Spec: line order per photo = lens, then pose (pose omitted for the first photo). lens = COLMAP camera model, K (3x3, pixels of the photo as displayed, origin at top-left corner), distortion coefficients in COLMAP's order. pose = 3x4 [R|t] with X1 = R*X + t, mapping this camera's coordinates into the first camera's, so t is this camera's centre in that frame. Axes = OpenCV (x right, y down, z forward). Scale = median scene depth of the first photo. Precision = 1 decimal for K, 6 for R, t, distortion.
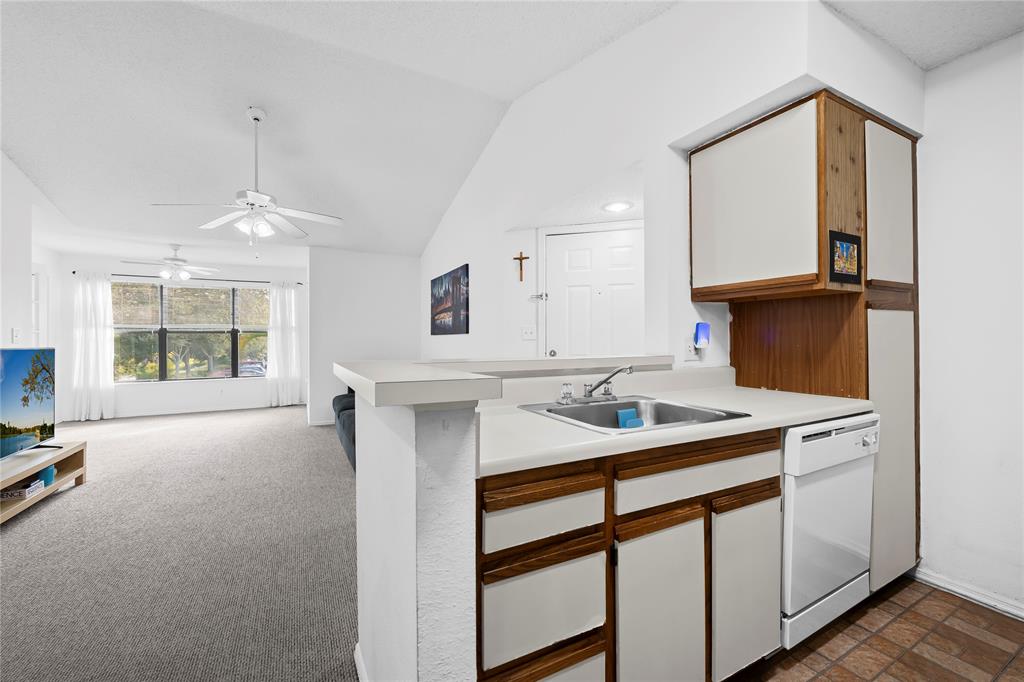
lens RADIAL K [[405.2, 0, 517.2], [0, 405.2, 339.2], [0, 0, 1]] dist [-0.010532, -0.000544]
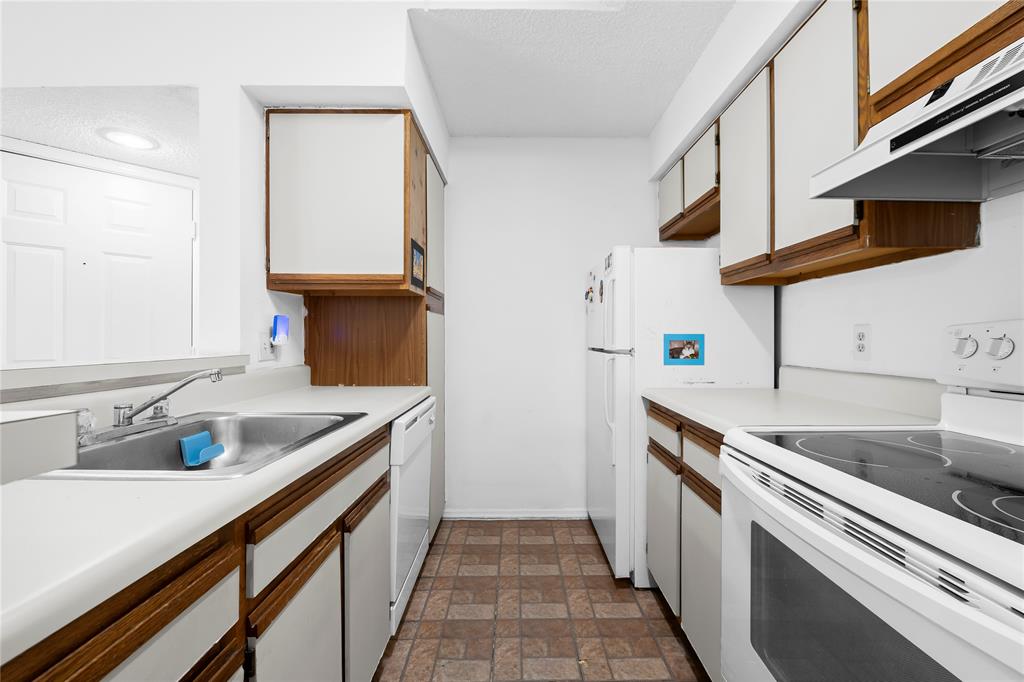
lens RADIAL K [[405.2, 0, 513.0], [0, 405.2, 338.8], [0, 0, 1]] dist [-0.010532, -0.000544]
pose [[0.464703, 0.003238, 0.885461, -0.083605], [-0.003051, 0.999993, -0.002056, 0.011121], [-0.885462, -0.001746, 0.464709, 0.207648]]
